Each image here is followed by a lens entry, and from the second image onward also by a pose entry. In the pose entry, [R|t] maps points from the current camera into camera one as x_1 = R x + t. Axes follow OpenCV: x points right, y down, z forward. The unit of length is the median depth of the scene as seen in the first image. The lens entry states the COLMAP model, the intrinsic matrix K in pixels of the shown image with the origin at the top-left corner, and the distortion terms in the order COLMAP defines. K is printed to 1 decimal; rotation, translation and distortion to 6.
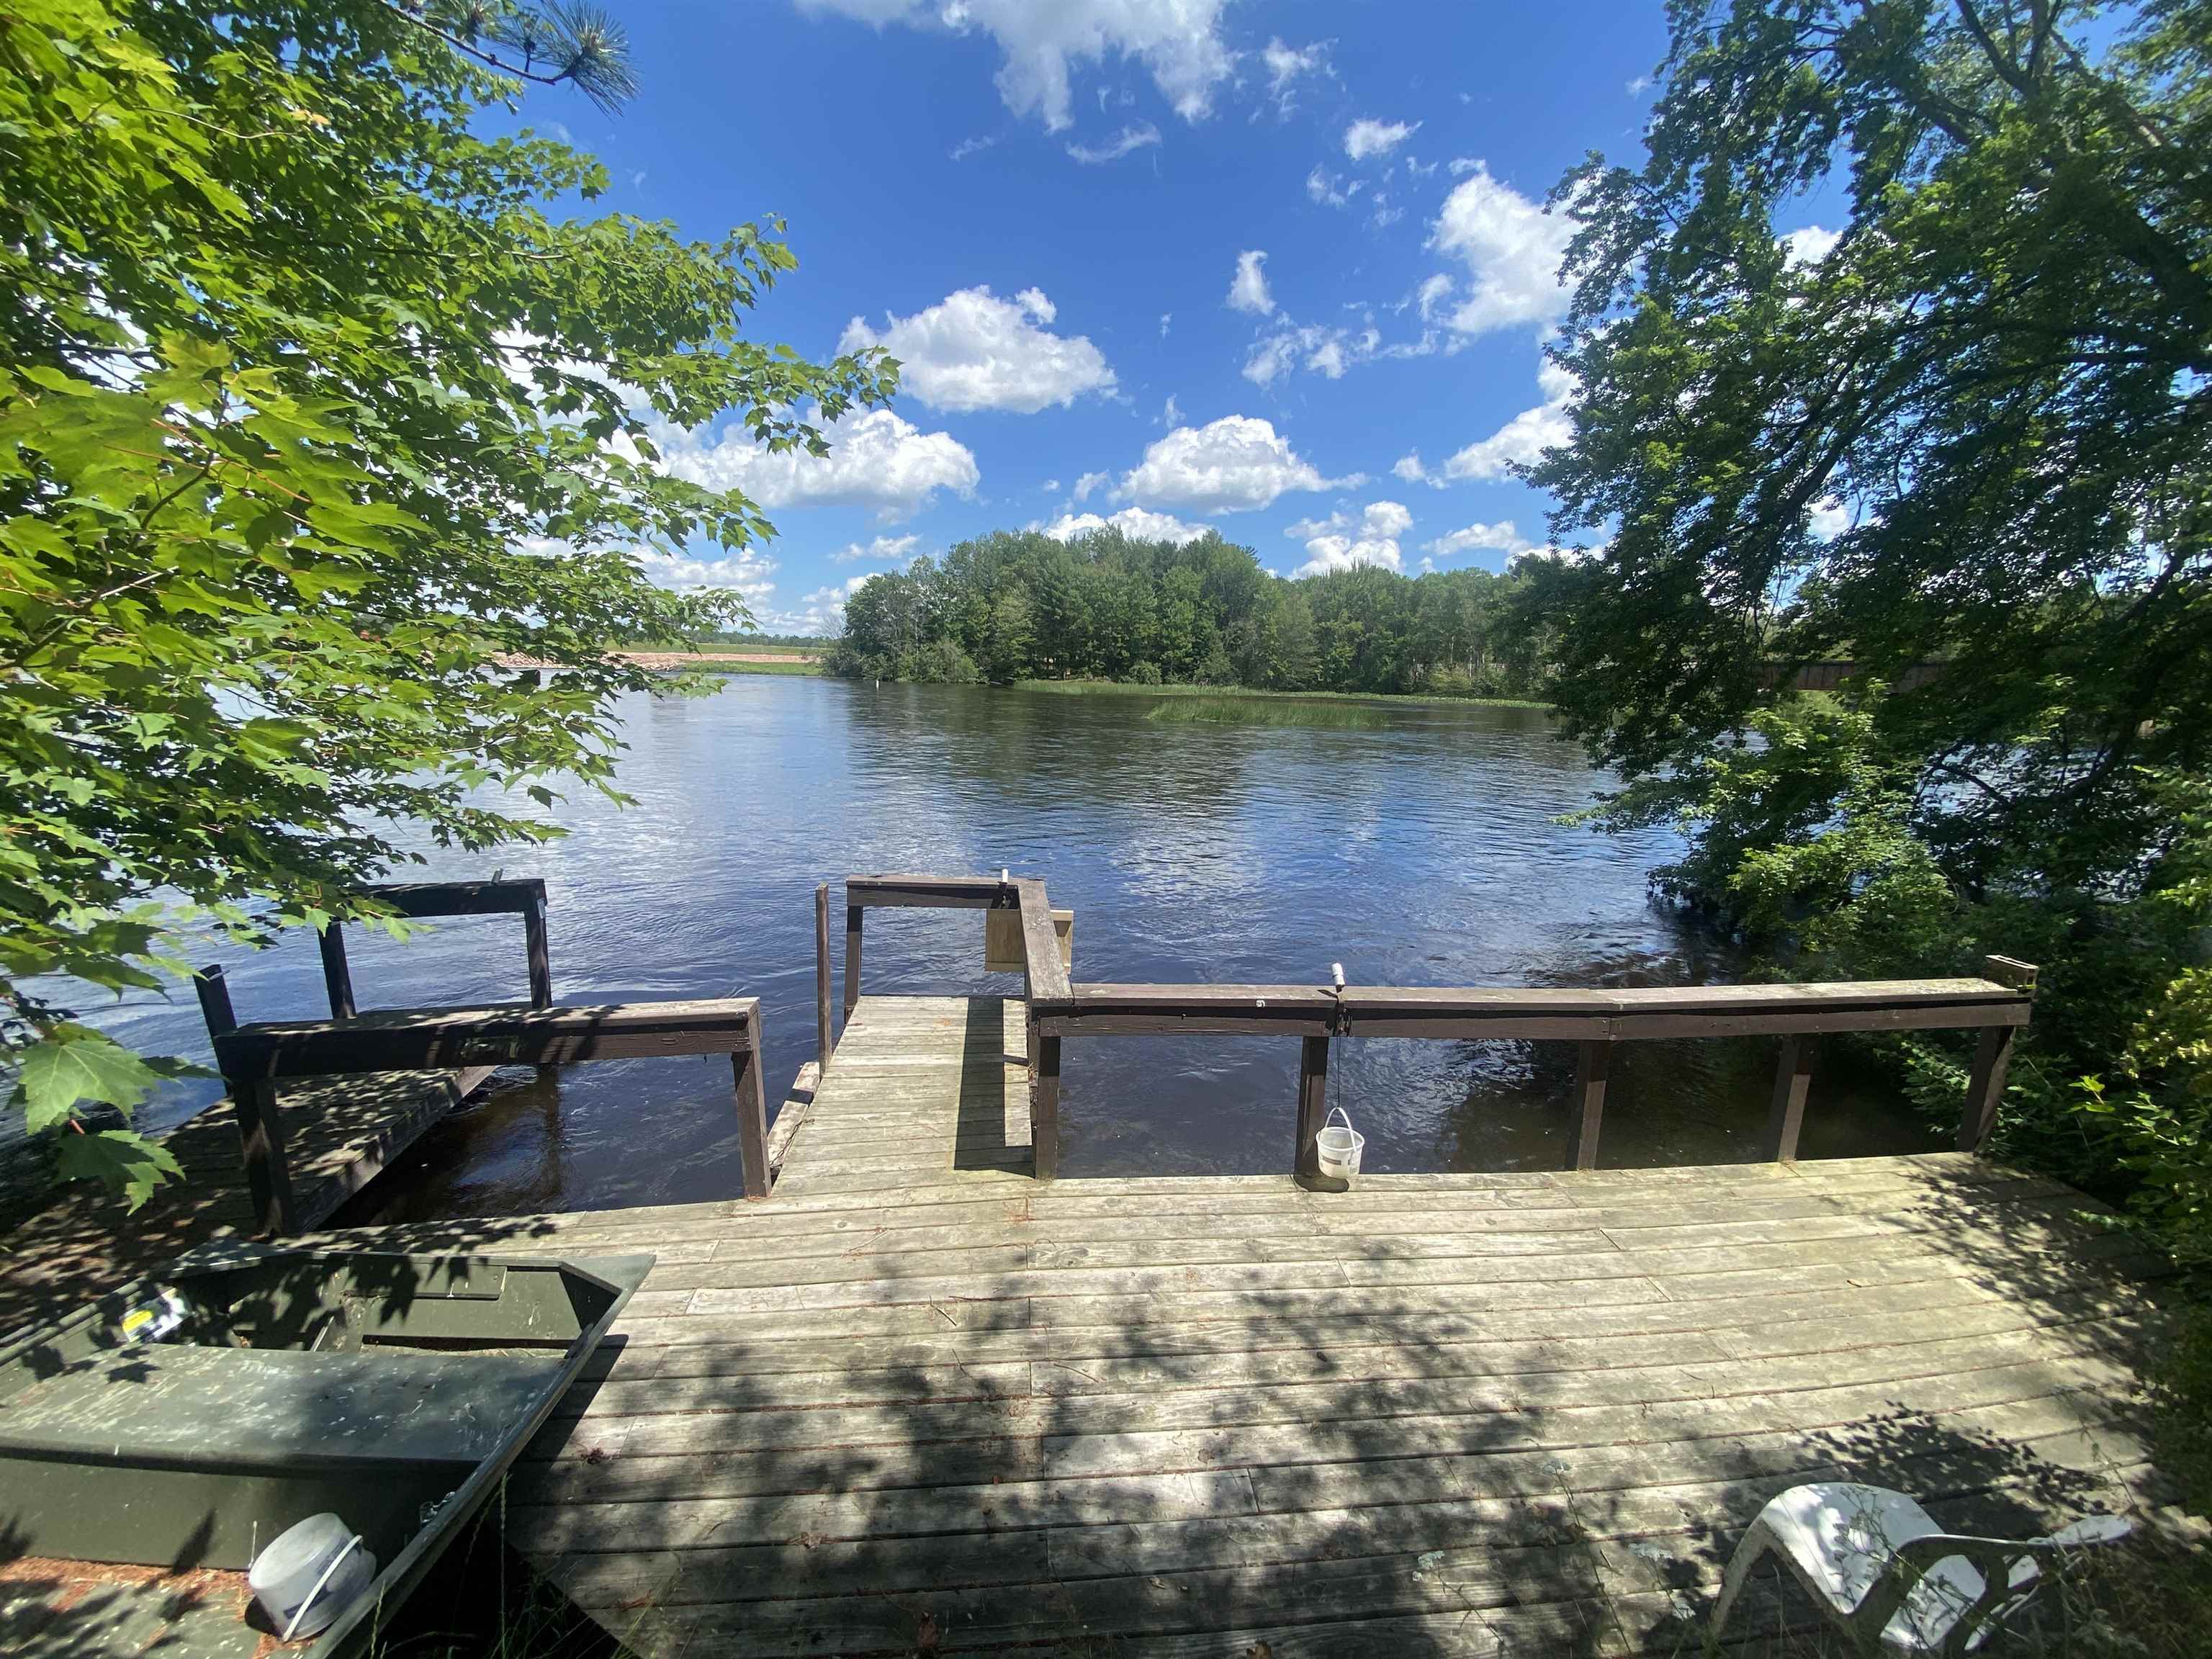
lens RADIAL K [[858.2, 0, 1106.0], [0, 858.2, 829.5], [0, 0, 1]] dist [0.025187, -0.023368]
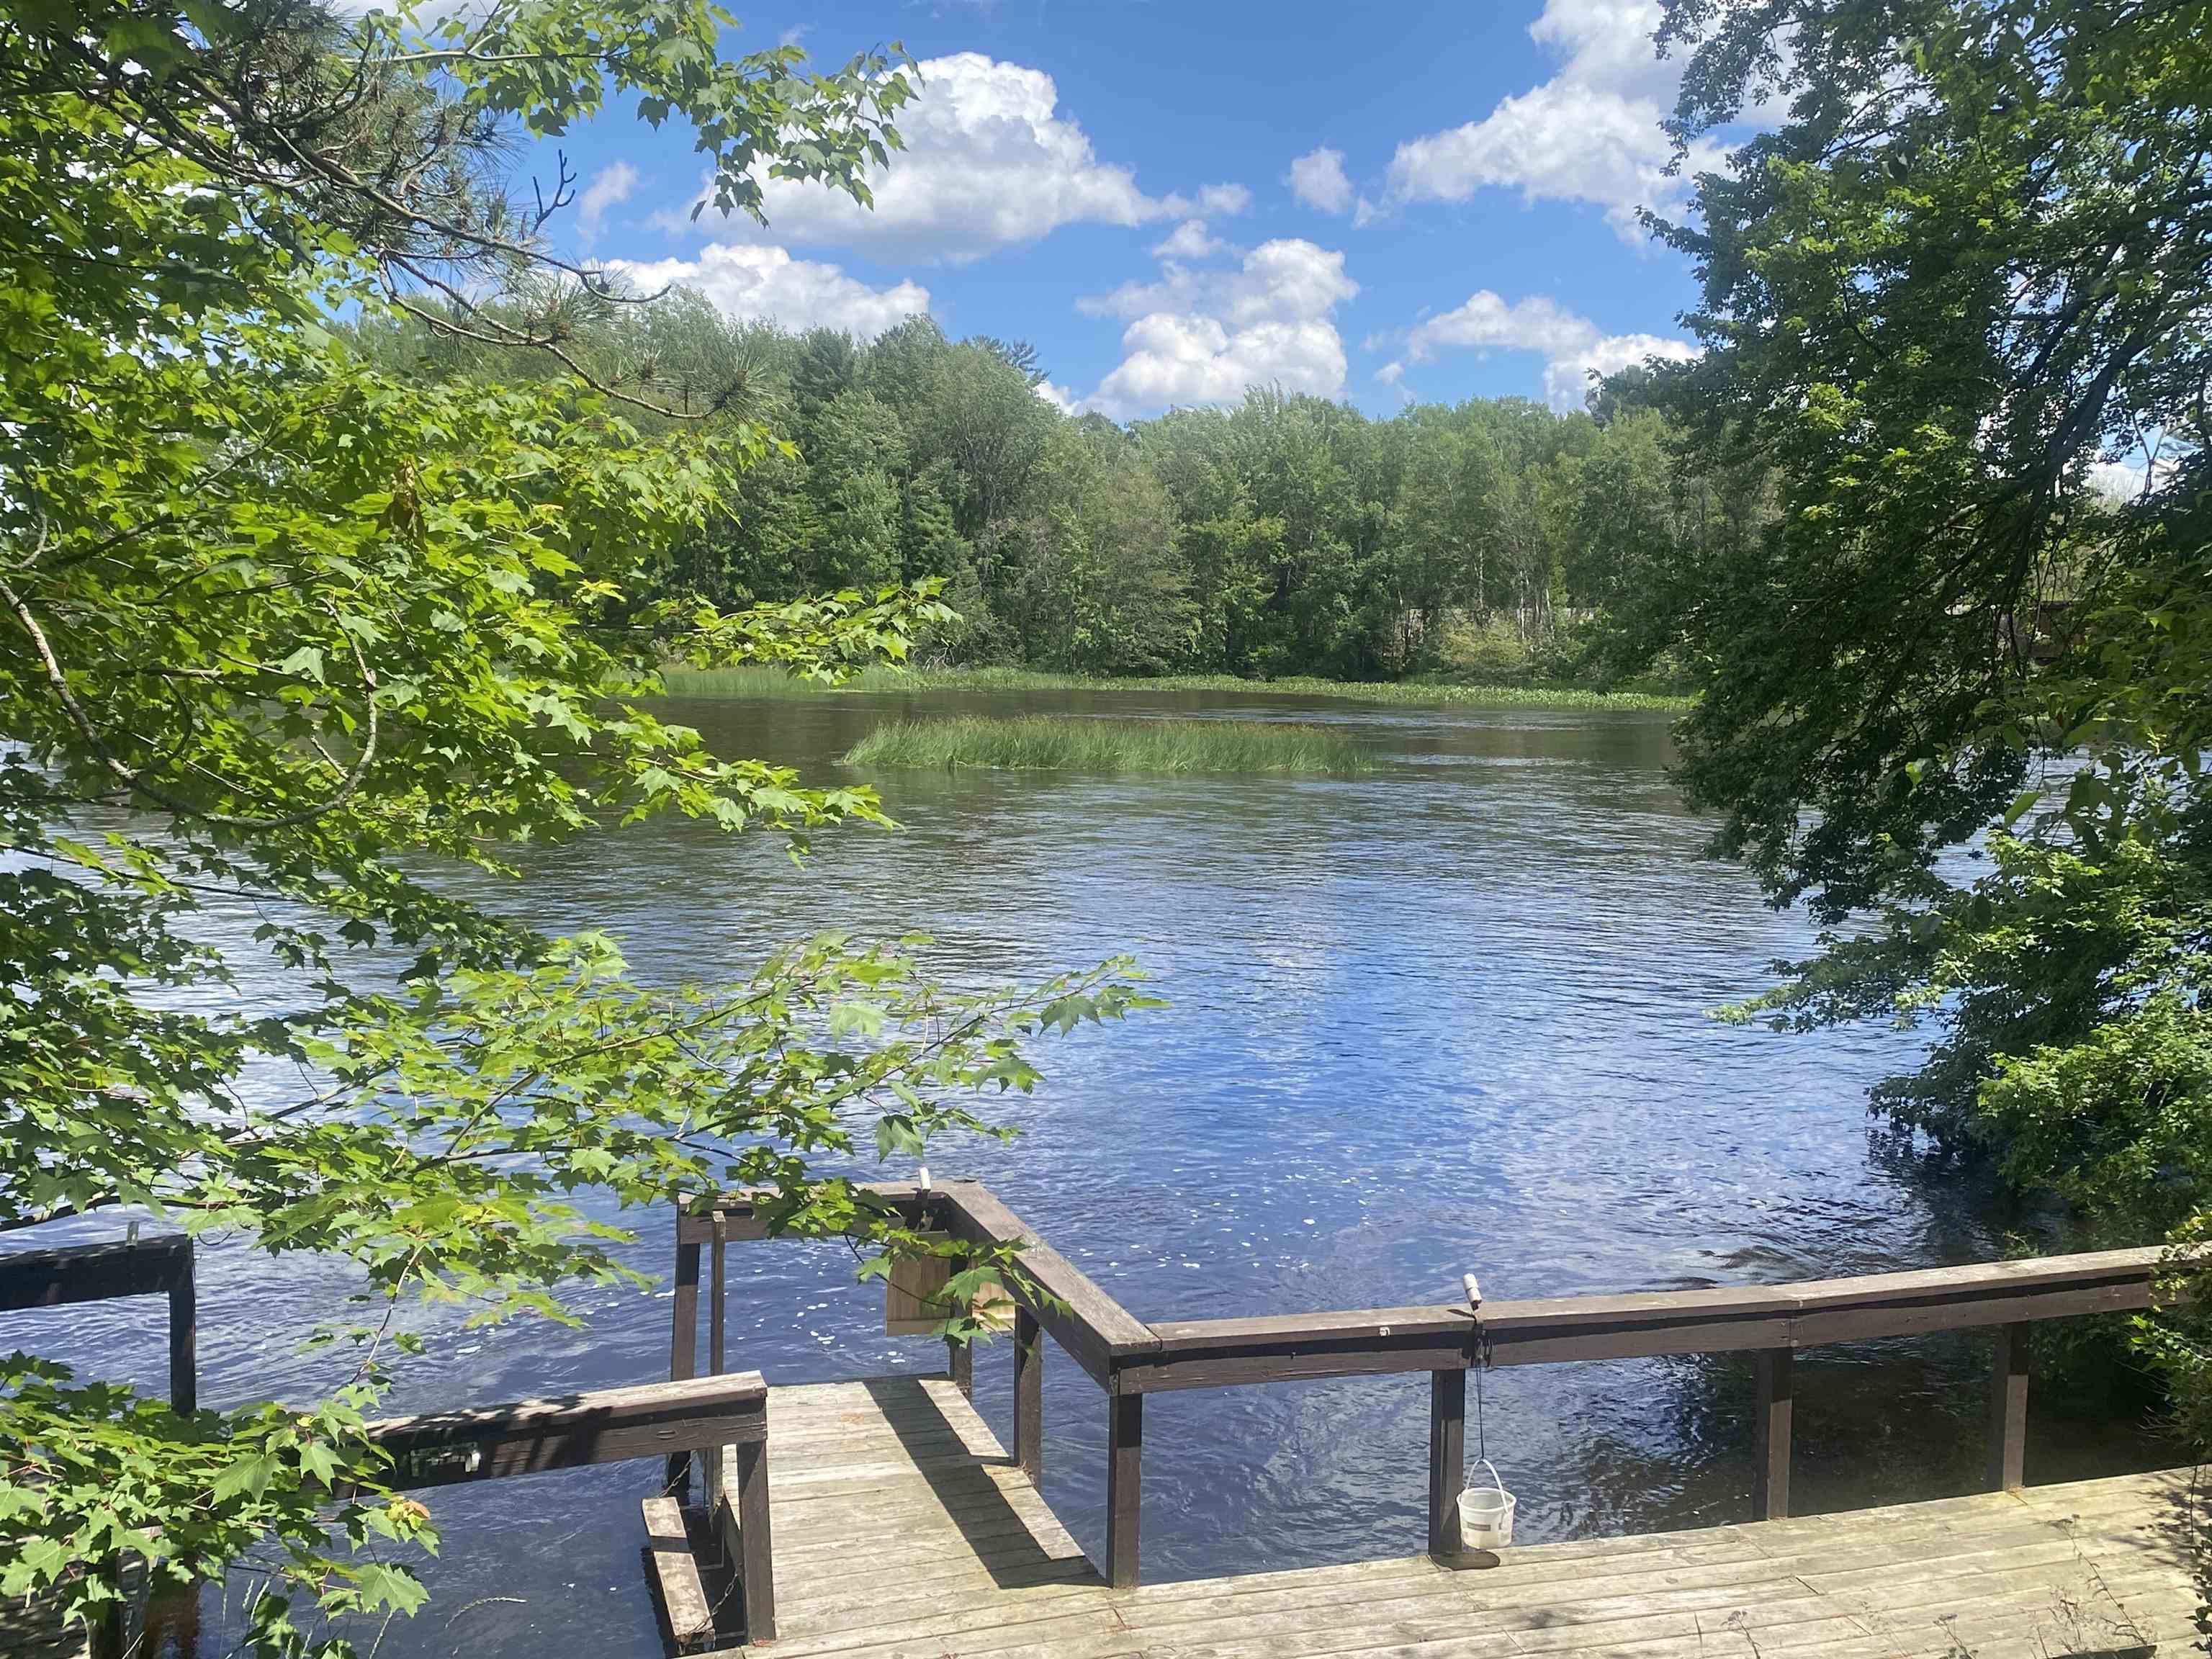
lens RADIAL K [[2144.6, 0, 1106.0], [0, 2144.6, 829.5], [0, 0, 1]] dist [-0.009182, 0.100523]
pose [[0.978696, -0.030124, 0.203093, -0.406633], [0.045998, 0.996204, -0.073898, -0.109459], [-0.200096, 0.081666, 0.976367, -0.810084]]
